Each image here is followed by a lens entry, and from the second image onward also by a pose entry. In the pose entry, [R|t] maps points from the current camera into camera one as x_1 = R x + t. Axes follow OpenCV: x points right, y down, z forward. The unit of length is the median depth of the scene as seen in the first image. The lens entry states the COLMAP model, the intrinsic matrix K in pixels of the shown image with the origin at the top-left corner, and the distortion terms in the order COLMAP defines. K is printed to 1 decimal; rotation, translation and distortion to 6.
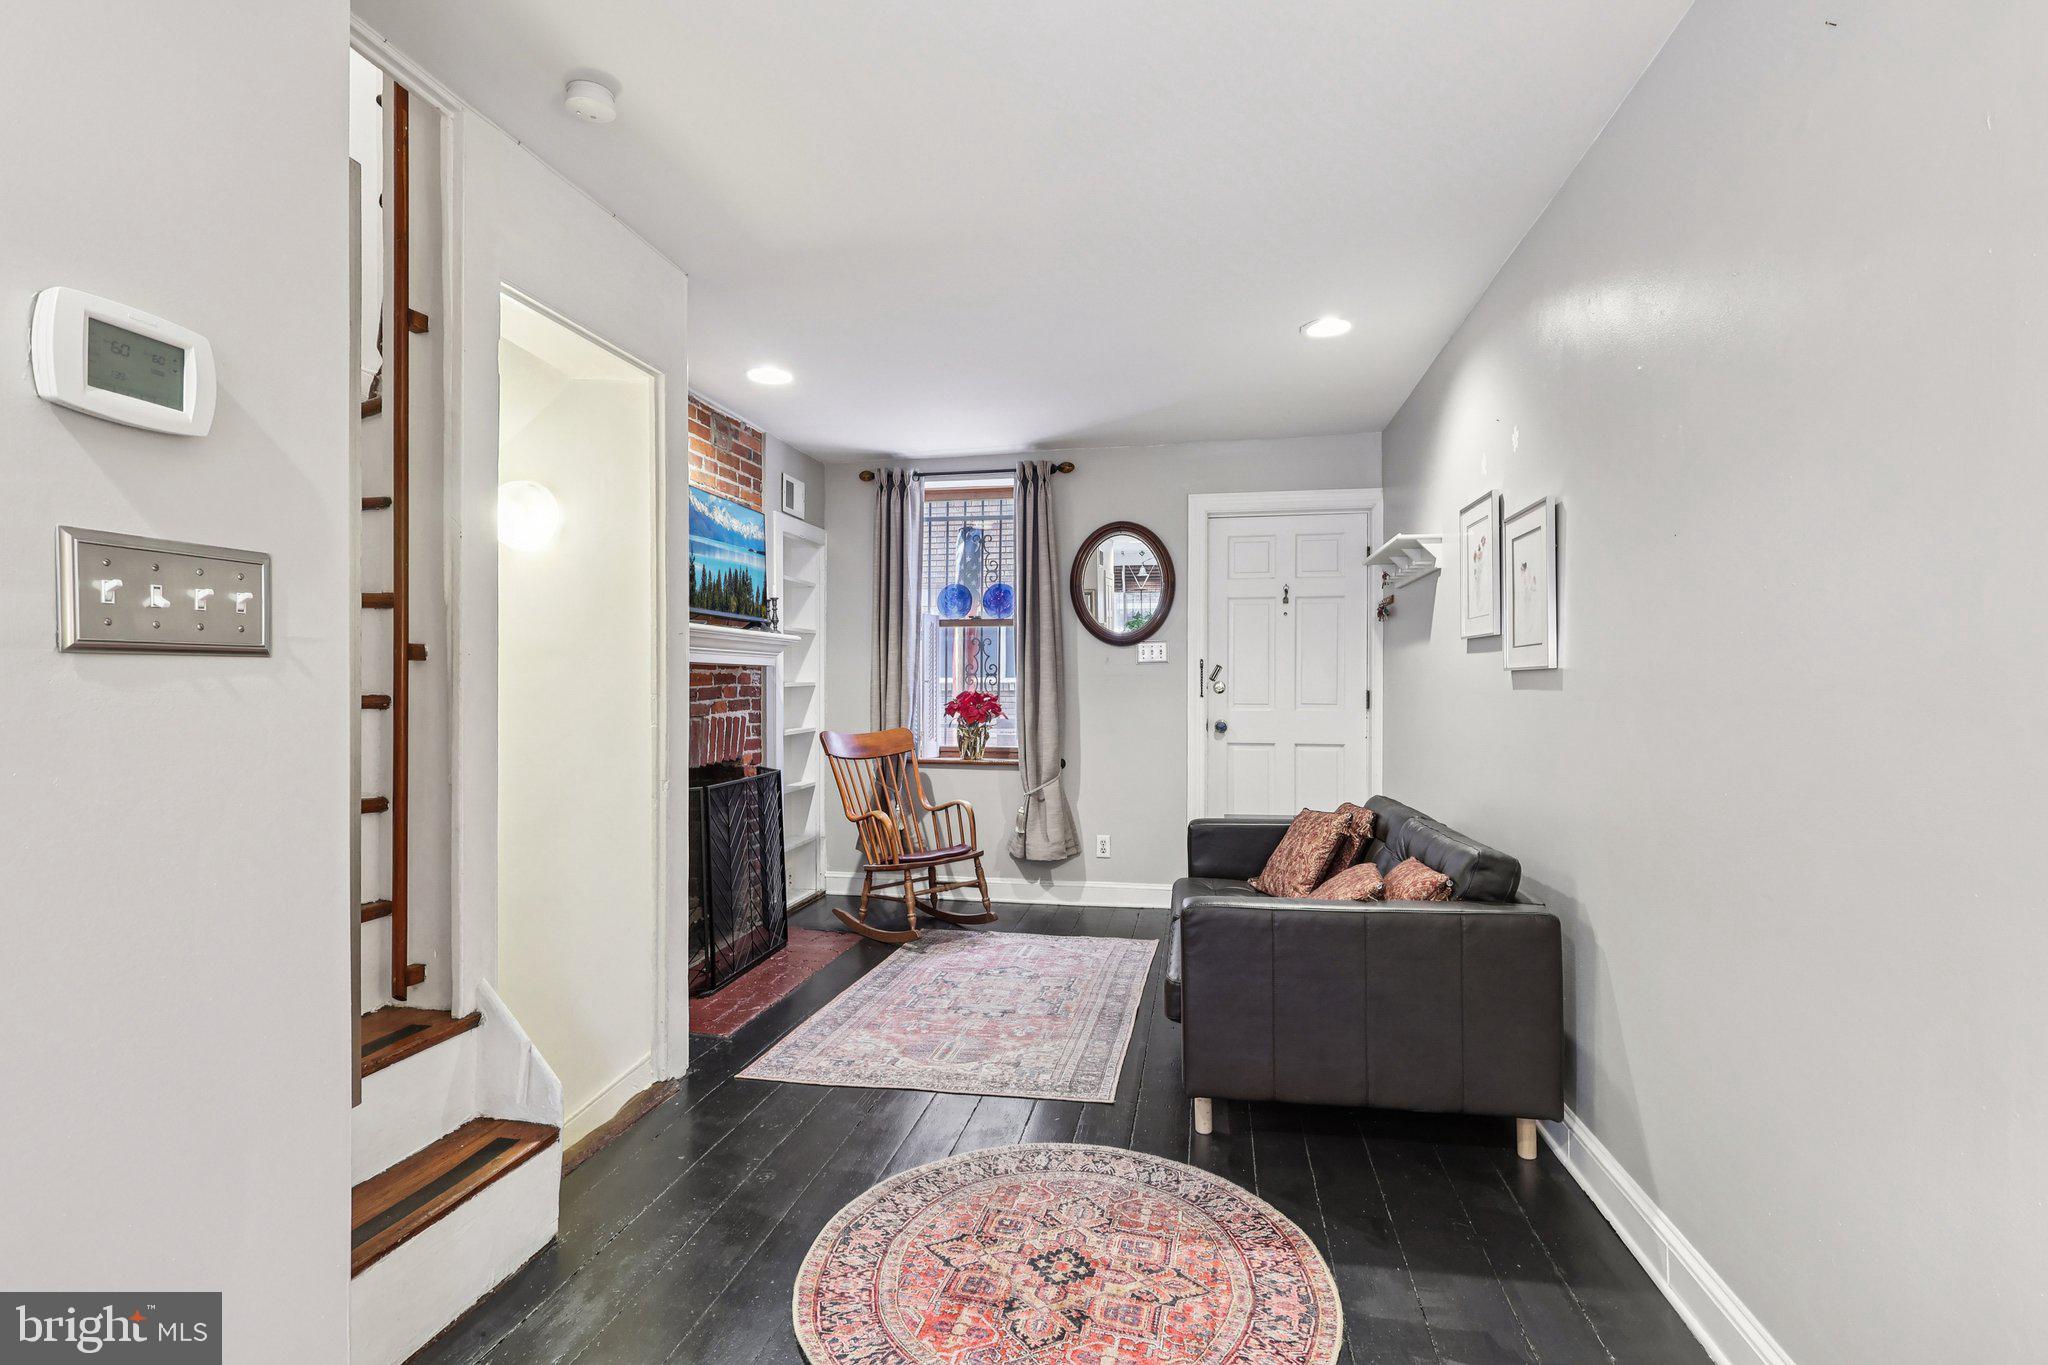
lens RADIAL K [[968.1, 0, 1009.7], [0, 968.1, 674.8], [0, 0, 1]] dist [0.000726, 0.000984]
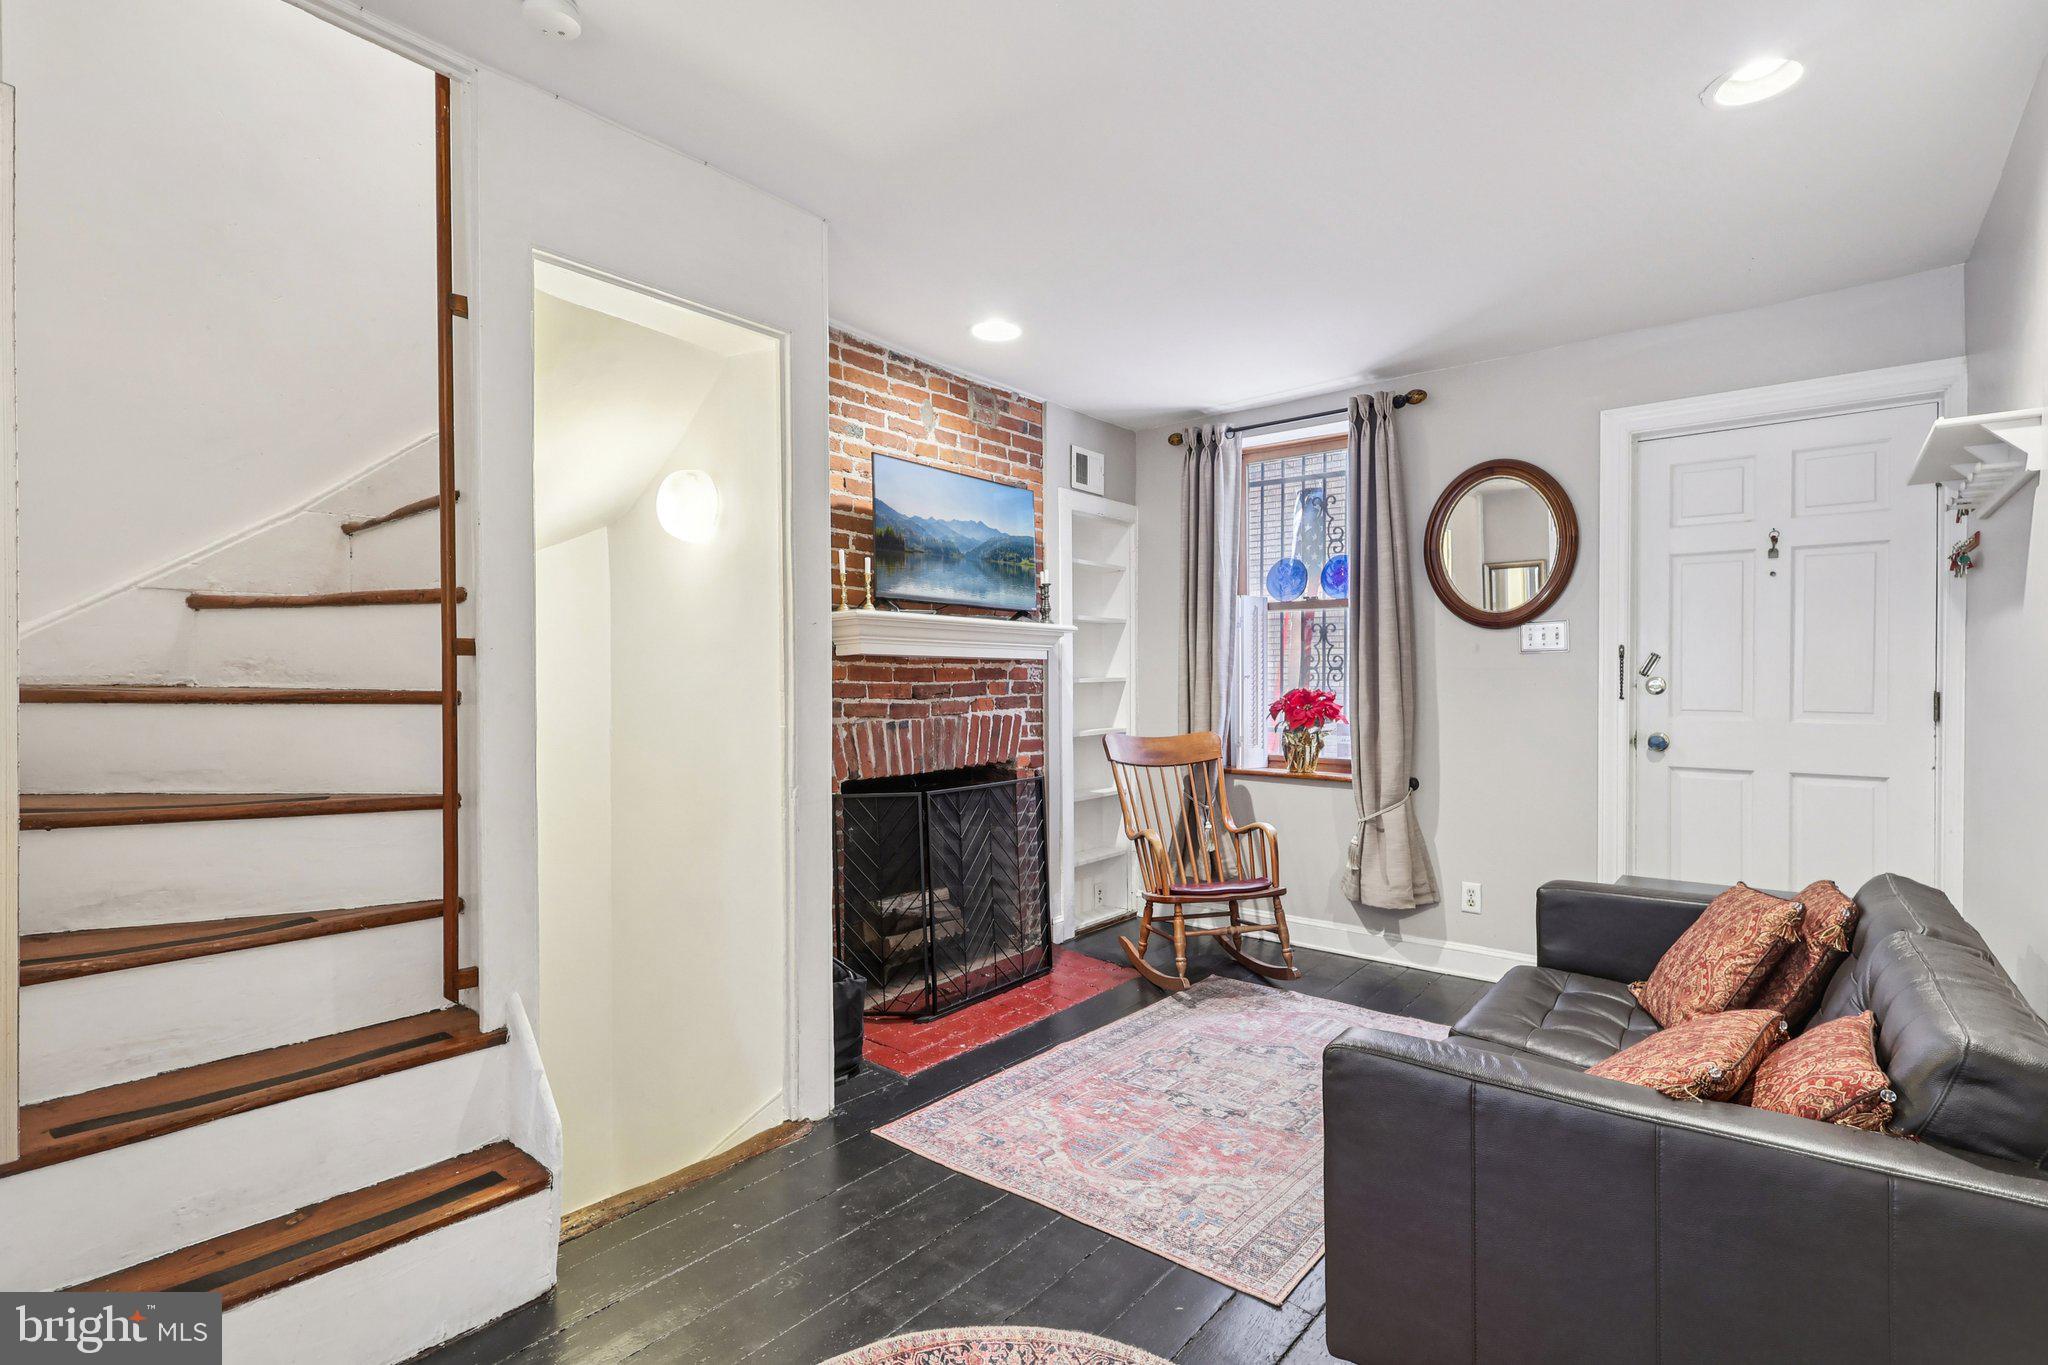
lens RADIAL K [[968.1, 0, 1017.3], [0, 968.1, 673.9], [0, 0, 1]] dist [0.000726, 0.000984]
pose [[0.879053, -0.000690, -0.476724, 0.195669], [0.002834, 0.999989, 0.003779, 0.000862], [0.476716, -0.004673, 0.879045, 0.237568]]
